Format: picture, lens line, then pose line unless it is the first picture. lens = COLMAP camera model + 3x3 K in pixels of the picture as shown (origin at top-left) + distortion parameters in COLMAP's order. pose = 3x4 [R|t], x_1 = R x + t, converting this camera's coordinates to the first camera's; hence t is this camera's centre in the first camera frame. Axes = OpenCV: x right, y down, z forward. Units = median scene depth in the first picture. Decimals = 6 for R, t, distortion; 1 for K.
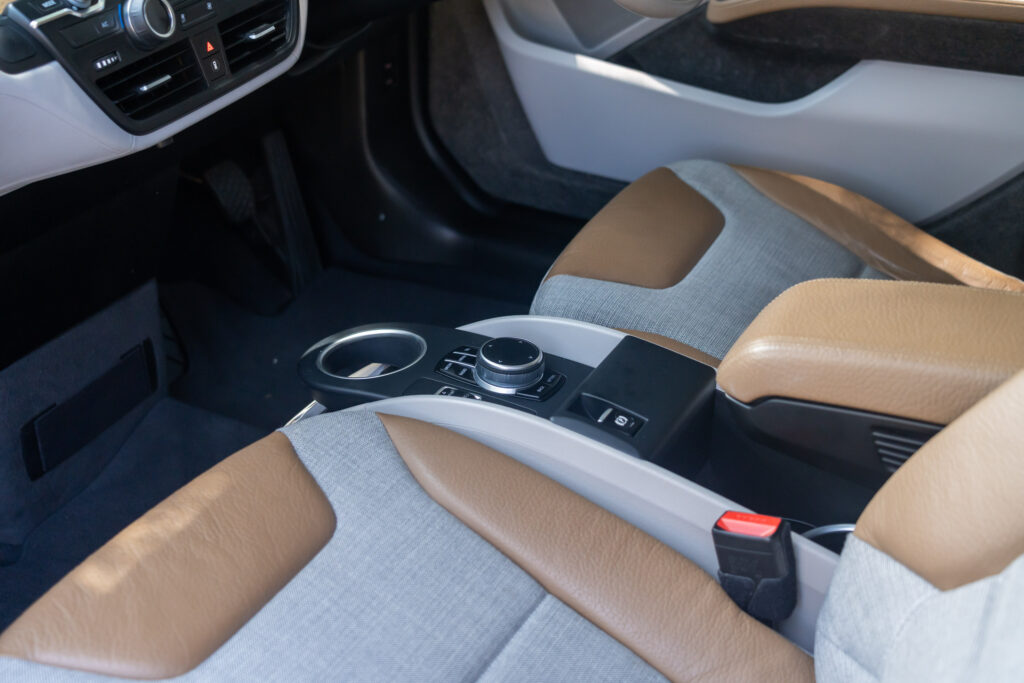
lens RADIAL K [[1441.3, 0, 511.1], [0, 1441.3, 340.5], [0, 0, 1]] dist [0.034239, 0.000000]
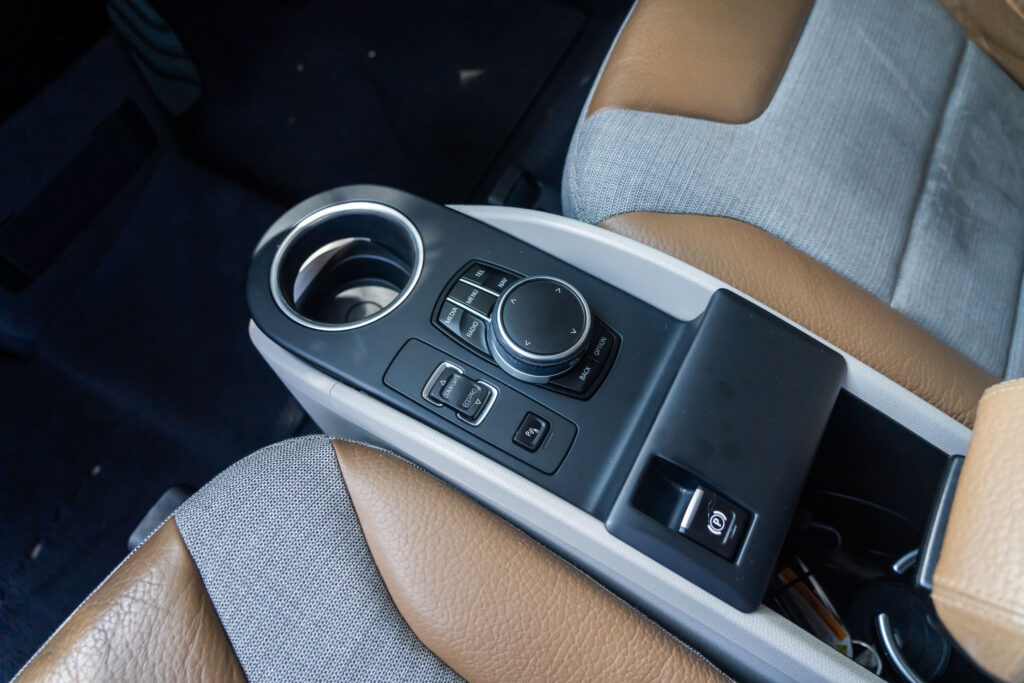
lens RADIAL K [[687.1, 0, 516.0], [0, 687.1, 341.2], [0, 0, 1]] dist [-0.036713, 0.004947]
pose [[0.999607, 0.027210, 0.006677, -0.014465], [-0.025922, 0.807818, 0.588861, -0.165342], [0.010629, -0.588803, 0.808207, 0.724436]]
